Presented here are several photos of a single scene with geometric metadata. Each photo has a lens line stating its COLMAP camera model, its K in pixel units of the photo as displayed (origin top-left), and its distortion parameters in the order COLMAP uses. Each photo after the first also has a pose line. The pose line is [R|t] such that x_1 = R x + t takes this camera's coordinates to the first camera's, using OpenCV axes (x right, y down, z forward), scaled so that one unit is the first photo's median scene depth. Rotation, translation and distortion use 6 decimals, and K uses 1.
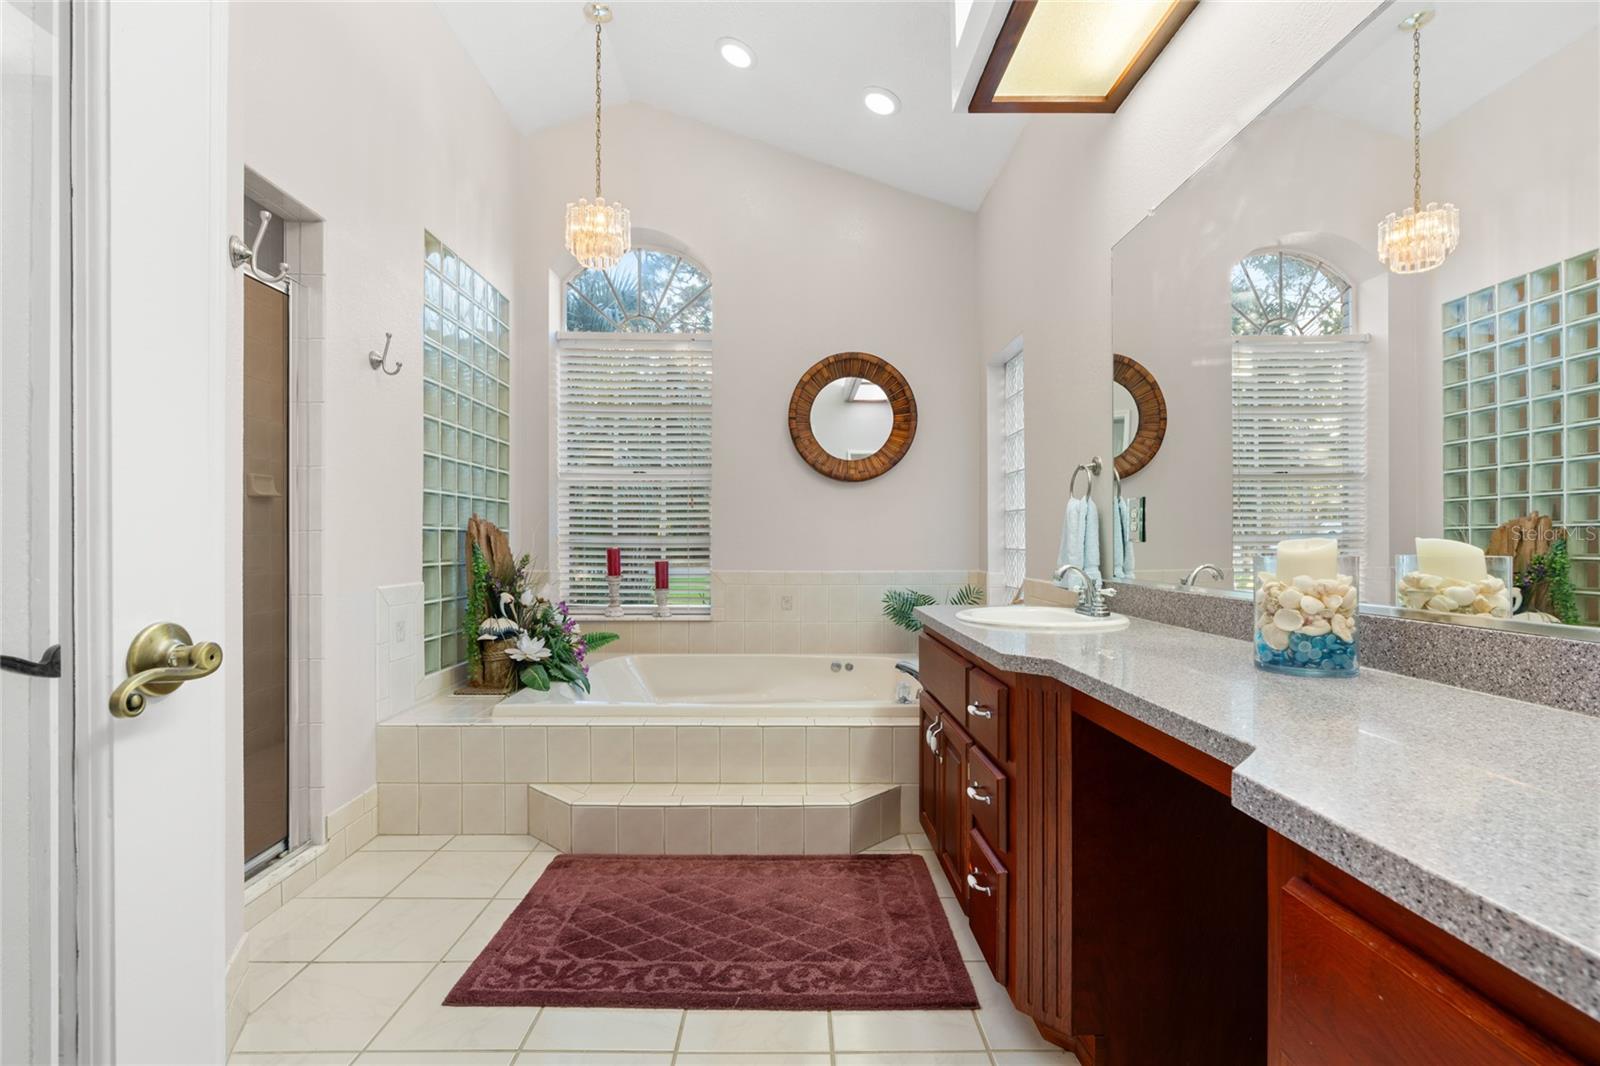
lens RADIAL K [[719.2, 0, 794.9], [0, 719.2, 536.6], [0, 0, 1]] dist [-0.015413, 0.008167]
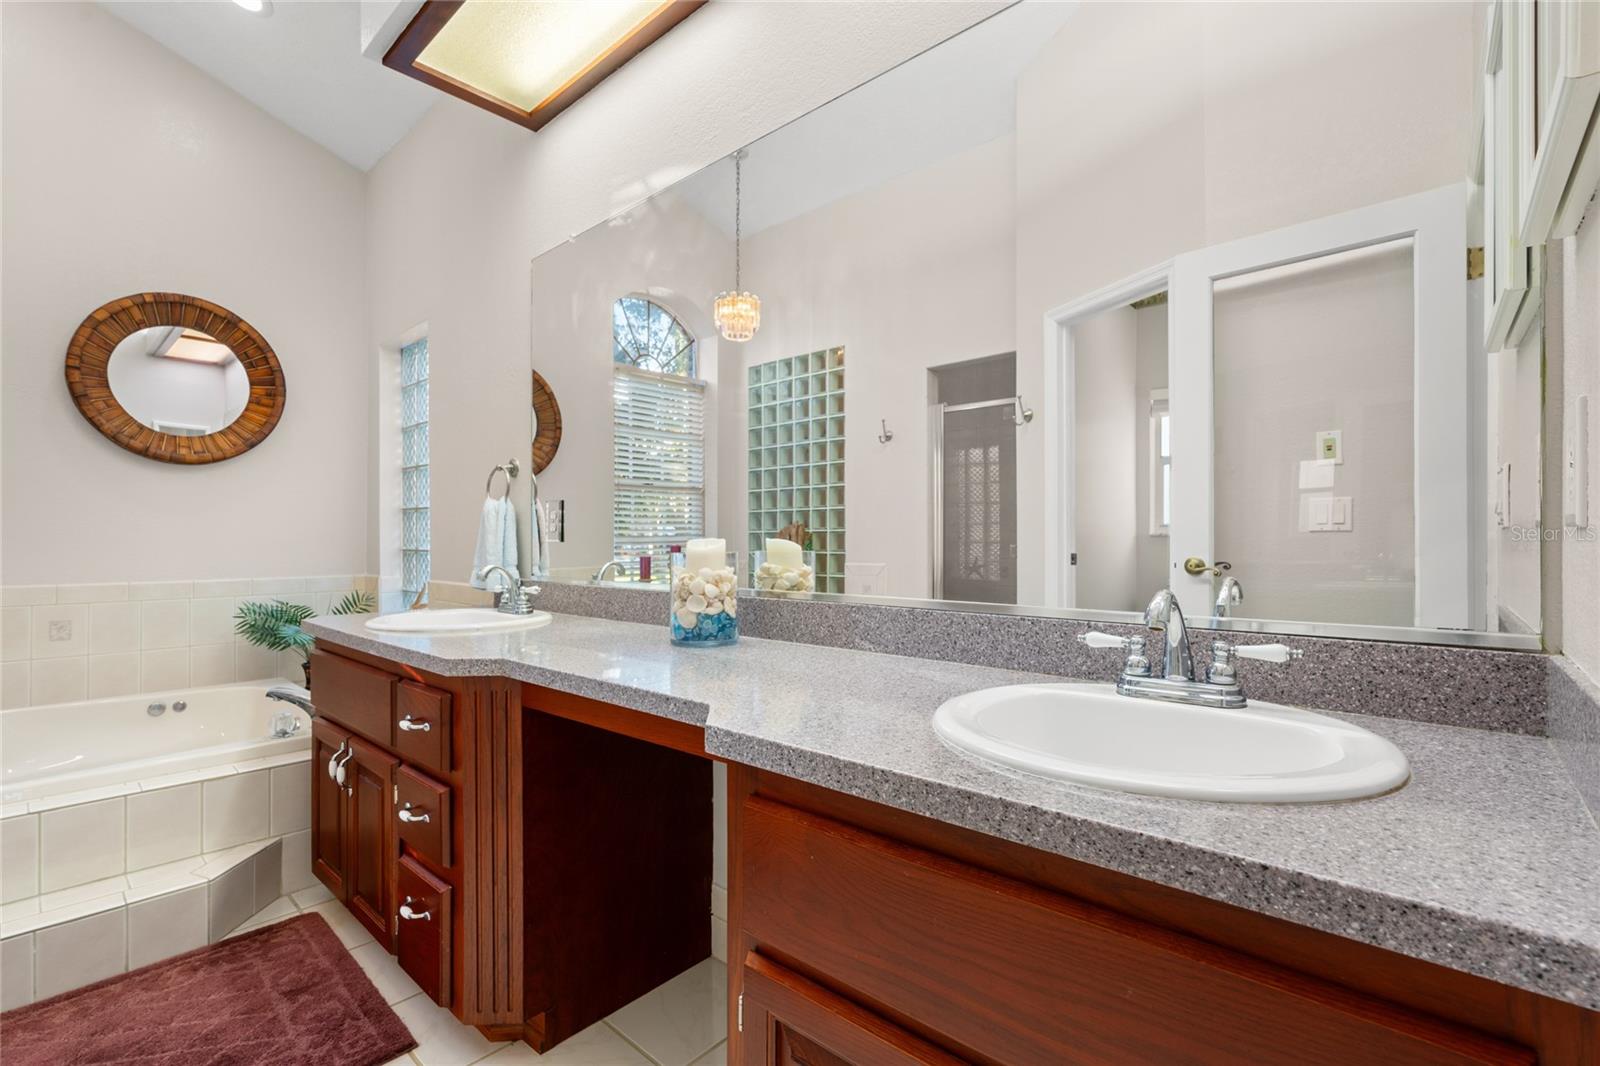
lens RADIAL K [[715.3, 0, 794.5], [0, 715.3, 538.3], [0, 0, 1]] dist [-0.004409, 0.000627]
pose [[0.678766, 0.002233, 0.734351, -0.059348], [-0.003312, 0.999995, 0.000020, 0.000543], [-0.734347, -0.002446, 0.678770, 0.011395]]
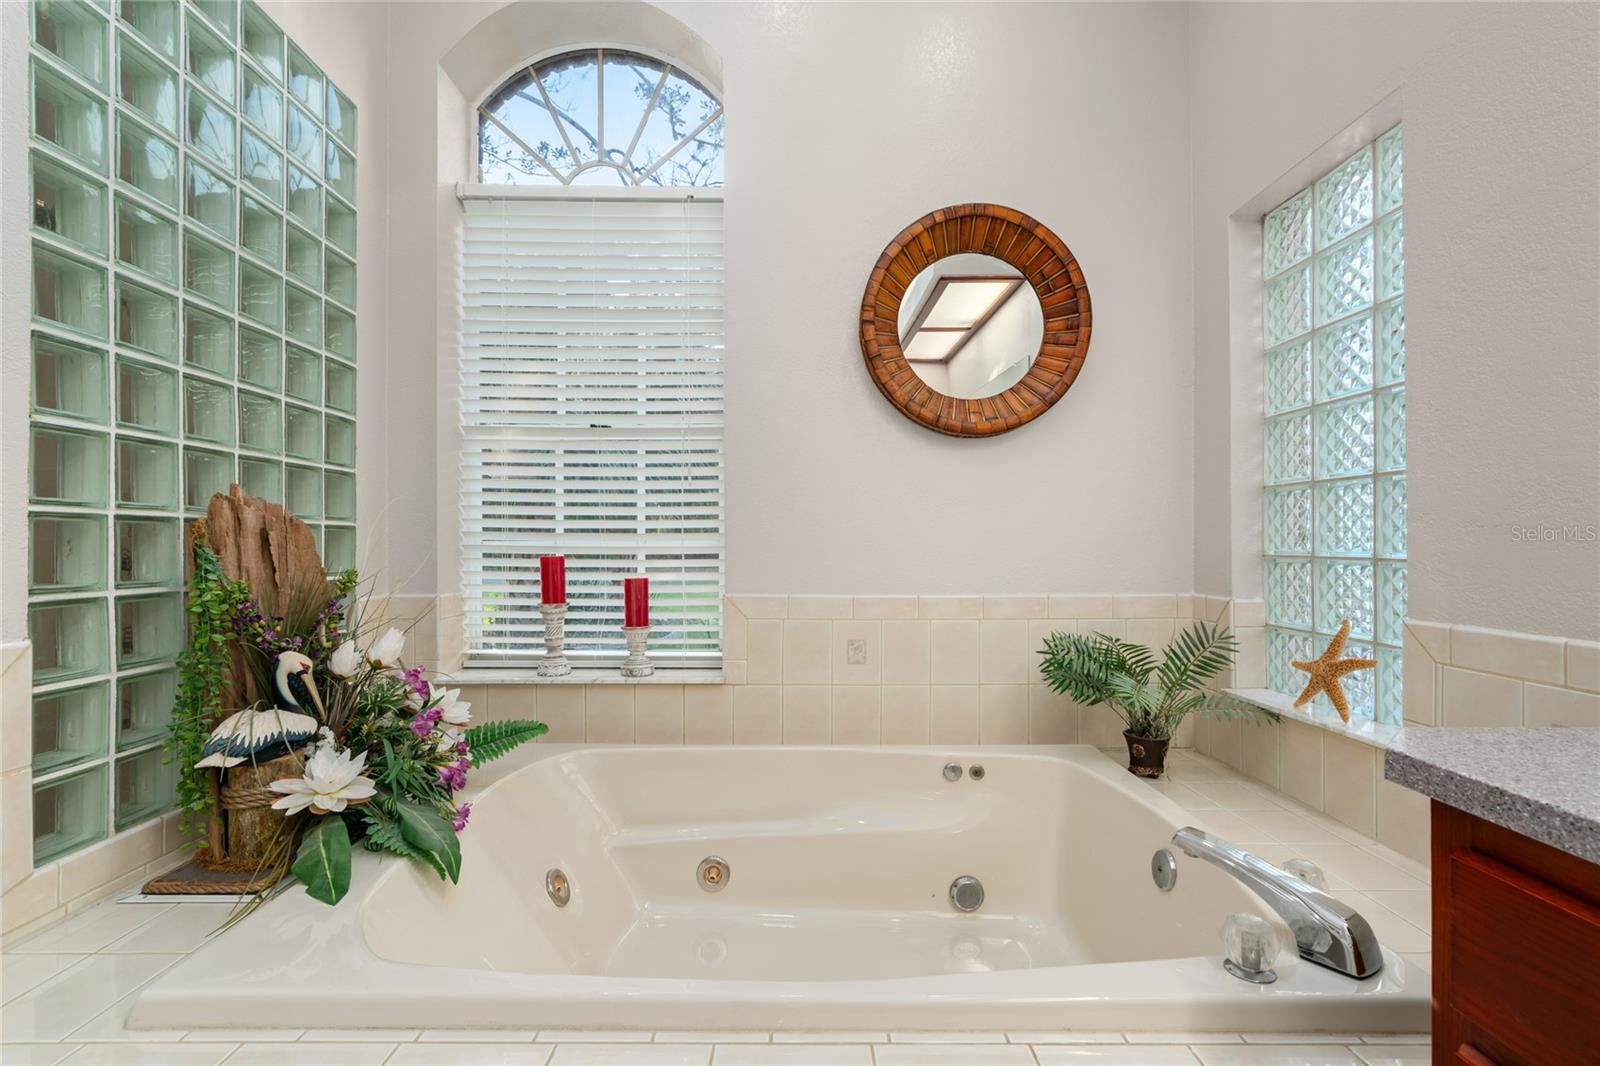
lens RADIAL K [[735.7, 0, 798.0], [0, 735.7, 538.4], [0, 0, 1]] dist [0.000198, 0.000042]
pose [[1.000000, -0.000384, -0.000084, -0.095396], [0.000384, 1.000000, 0.000537, 0.004968], [0.000084, -0.000537, 1.000000, 0.700681]]
